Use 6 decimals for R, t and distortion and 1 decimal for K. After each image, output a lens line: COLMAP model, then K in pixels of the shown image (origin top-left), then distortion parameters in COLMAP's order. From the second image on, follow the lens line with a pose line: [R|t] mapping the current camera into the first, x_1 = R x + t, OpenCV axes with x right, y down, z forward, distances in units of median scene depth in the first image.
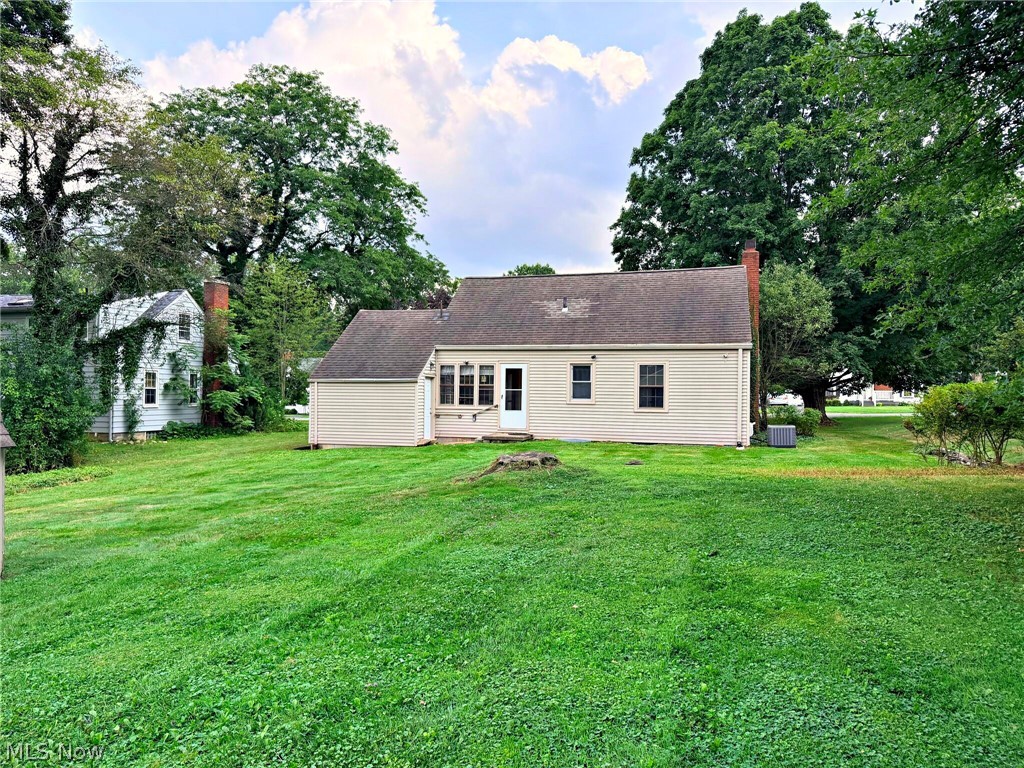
lens RADIAL K [[723.6, 0, 514.4], [0, 723.6, 386.0], [0, 0, 1]] dist [0.054665, -0.024327]
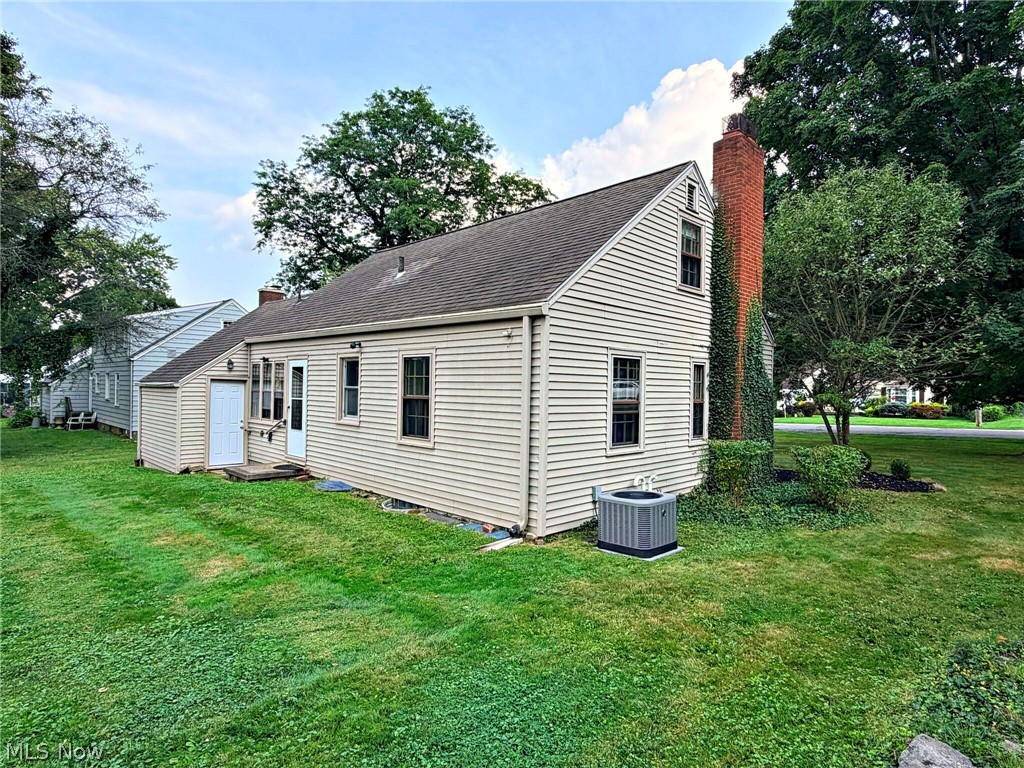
lens RADIAL K [[572.4, 0, 507.0], [0, 572.4, 387.2], [0, 0, 1]] dist [-0.025461, 0.010565]
pose [[0.864822, 0.007320, -0.502026, 0.422367], [-0.009669, 0.999951, -0.002077, -0.006219], [0.501986, 0.006650, 0.864850, 0.623375]]
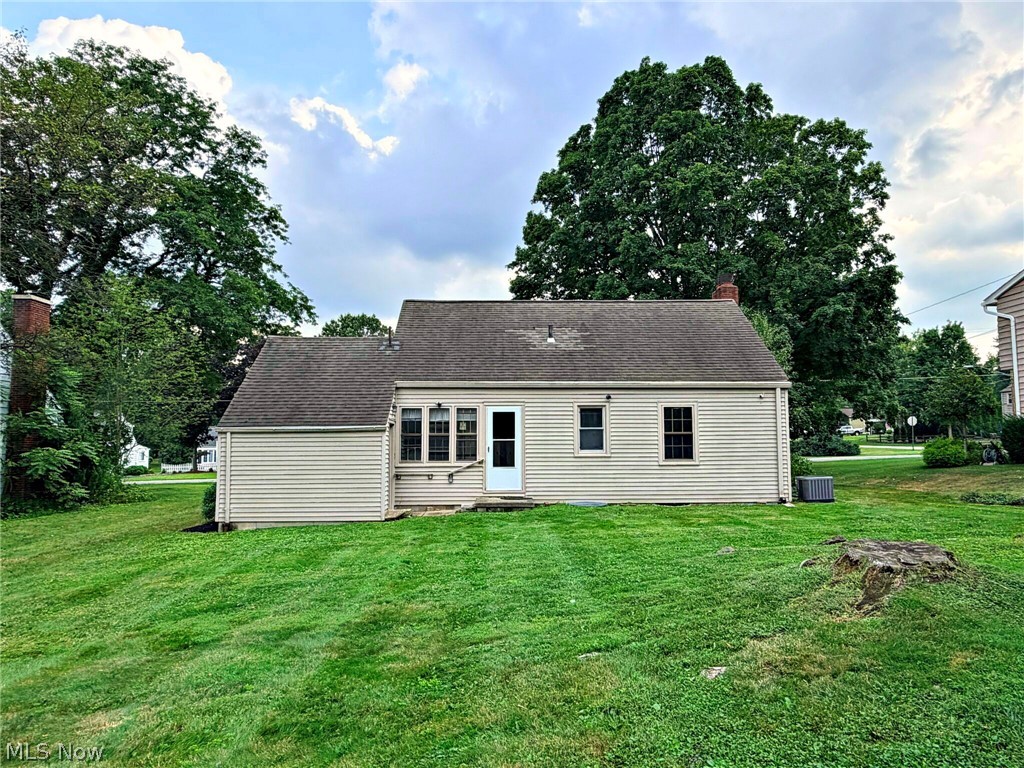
lens RADIAL K [[688.8, 0, 514.5], [0, 688.8, 386.5], [0, 0, 1]] dist [0.001471, 0.020778]
pose [[0.958357, 0.008573, 0.285445, -0.194717], [0.012735, 0.997272, -0.072707, 0.001930], [-0.285290, 0.073314, 0.955633, 0.284893]]
